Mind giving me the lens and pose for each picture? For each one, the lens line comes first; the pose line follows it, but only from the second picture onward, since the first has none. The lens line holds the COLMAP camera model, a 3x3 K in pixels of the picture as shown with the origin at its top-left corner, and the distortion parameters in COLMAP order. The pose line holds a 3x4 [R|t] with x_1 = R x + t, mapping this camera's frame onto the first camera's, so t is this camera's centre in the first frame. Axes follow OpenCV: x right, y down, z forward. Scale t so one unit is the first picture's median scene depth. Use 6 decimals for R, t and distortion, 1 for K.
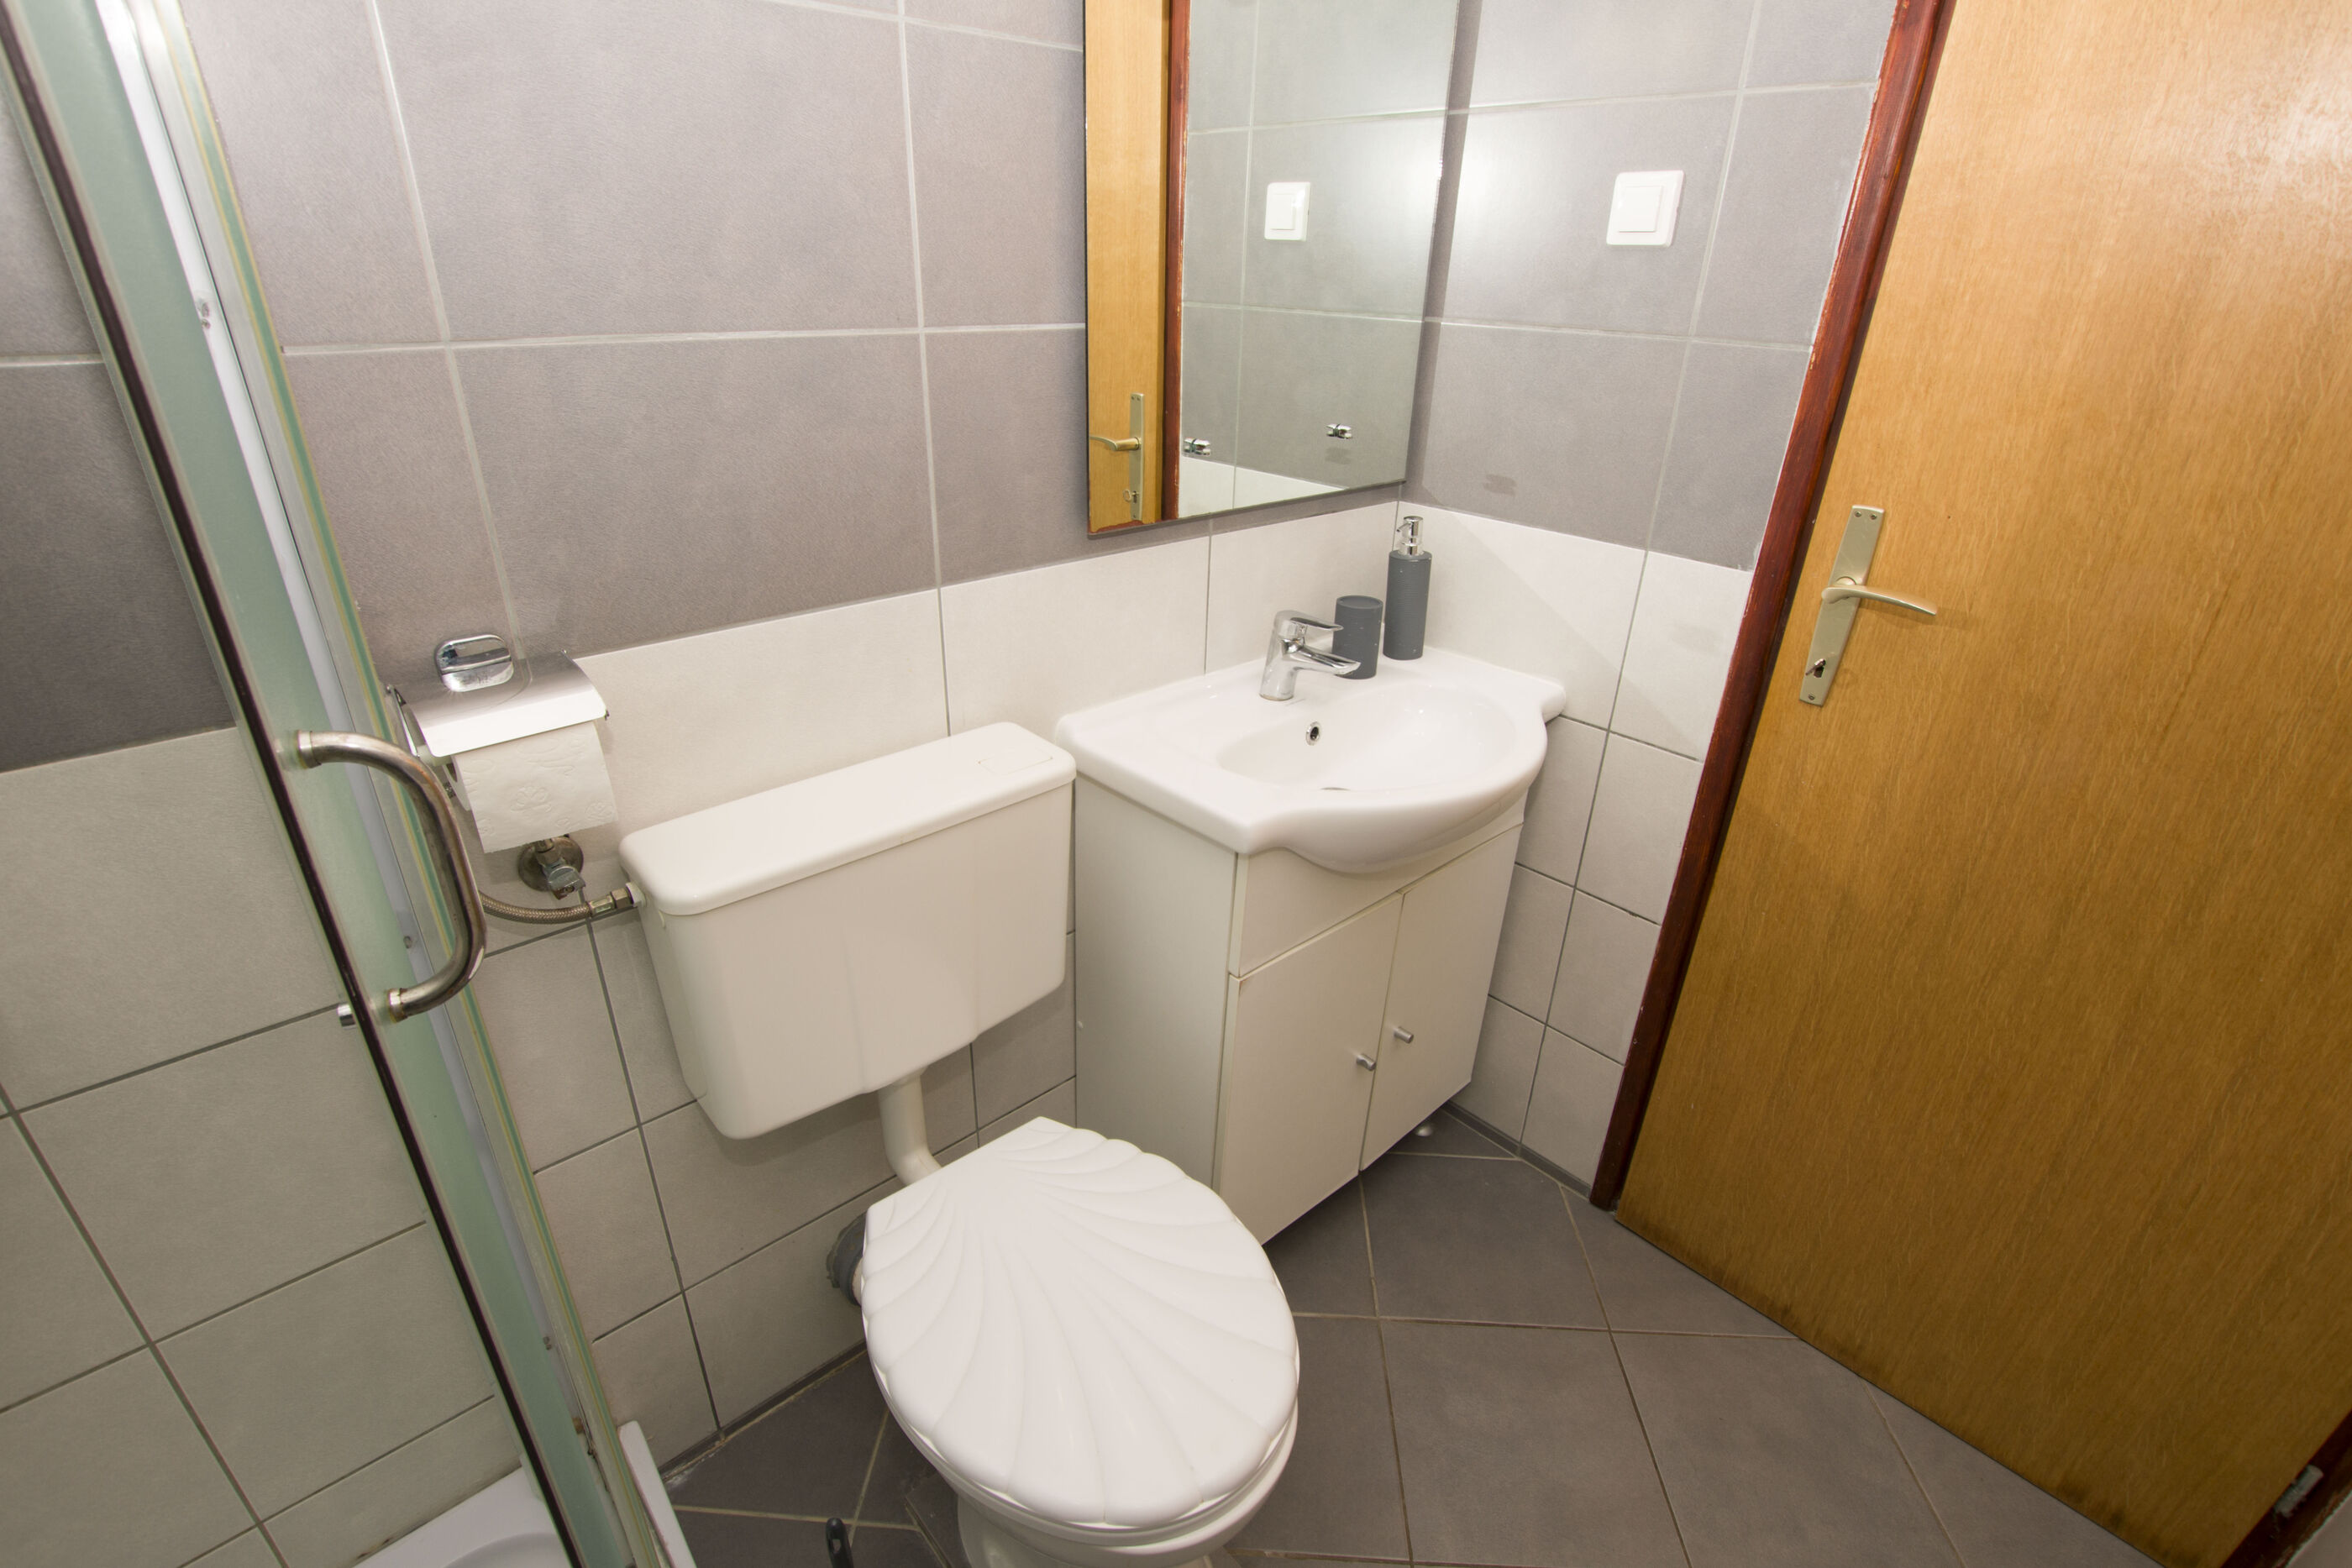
lens RADIAL K [[1109.3, 0, 1183.5], [0, 1109.3, 790.8], [0, 0, 1]] dist [-0.029814, 0.004080]
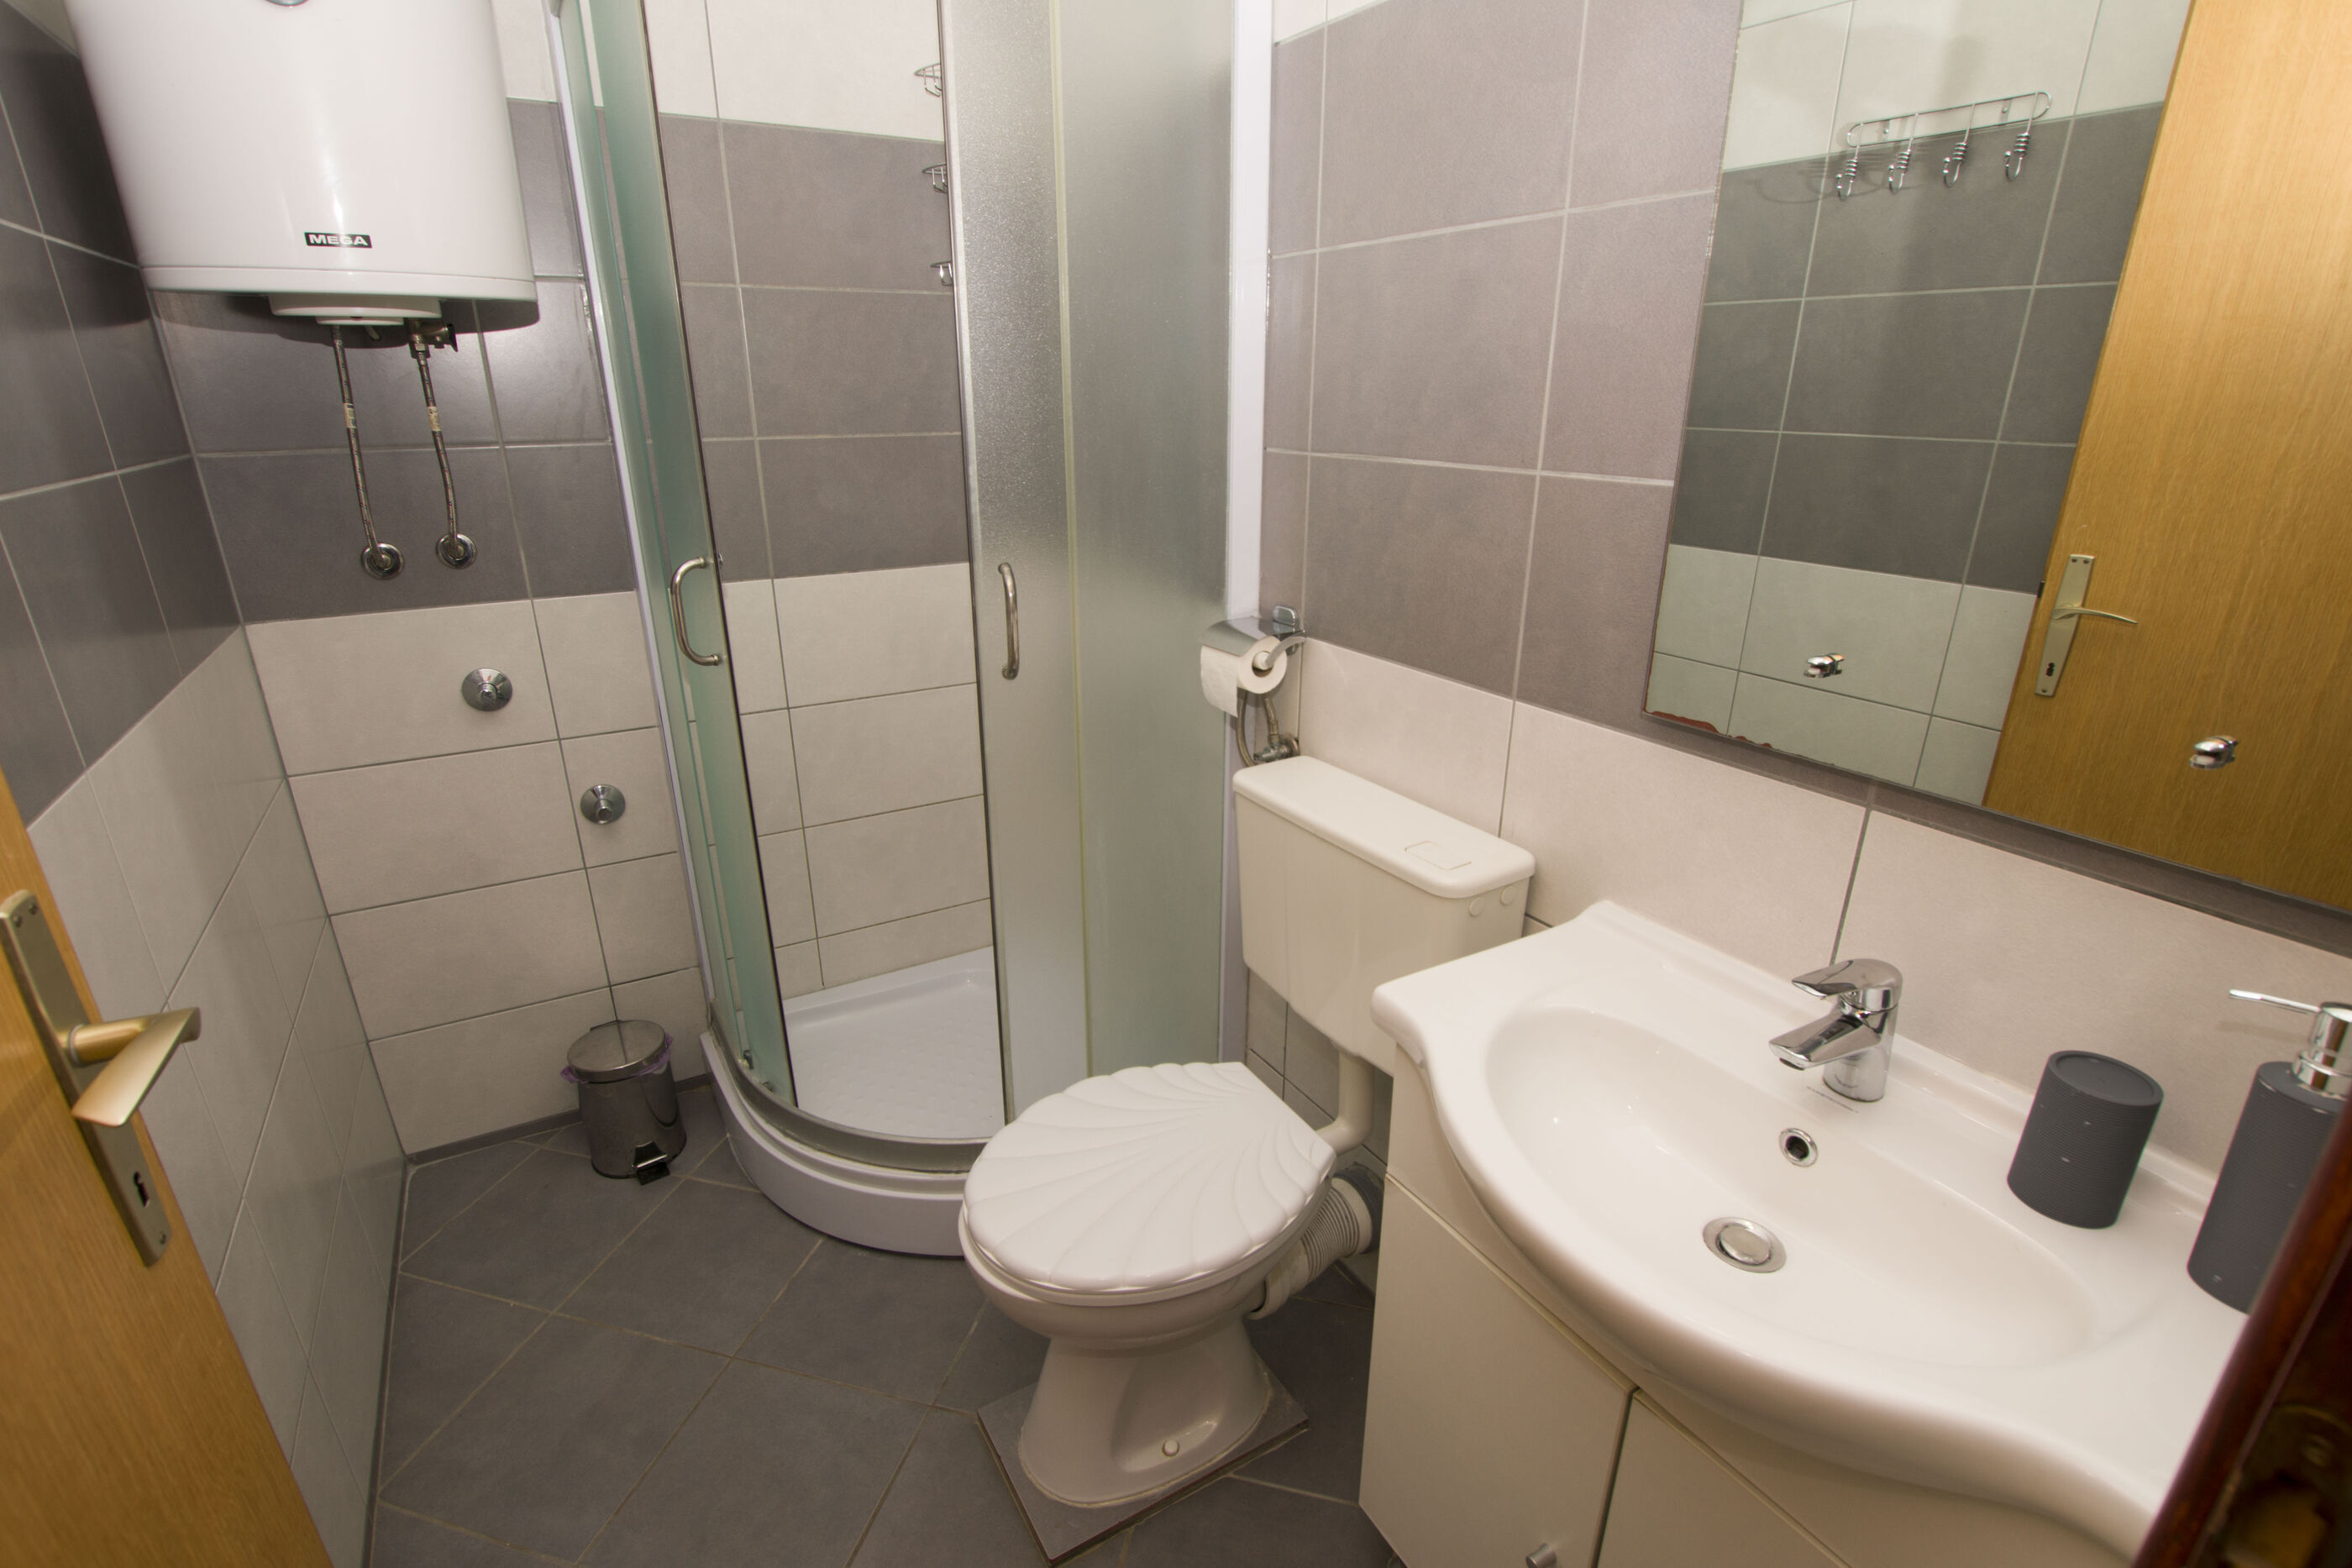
lens RADIAL K [[1109.3, 0, 1182.6], [0, 1109.3, 797.0], [0, 0, 1]] dist [-0.029814, 0.004080]
pose [[-0.210637, 0.309013, -0.927439, 0.973611], [-0.438851, 0.817861, 0.372173, -0.403010], [0.873523, 0.485401, -0.036661, 0.877606]]
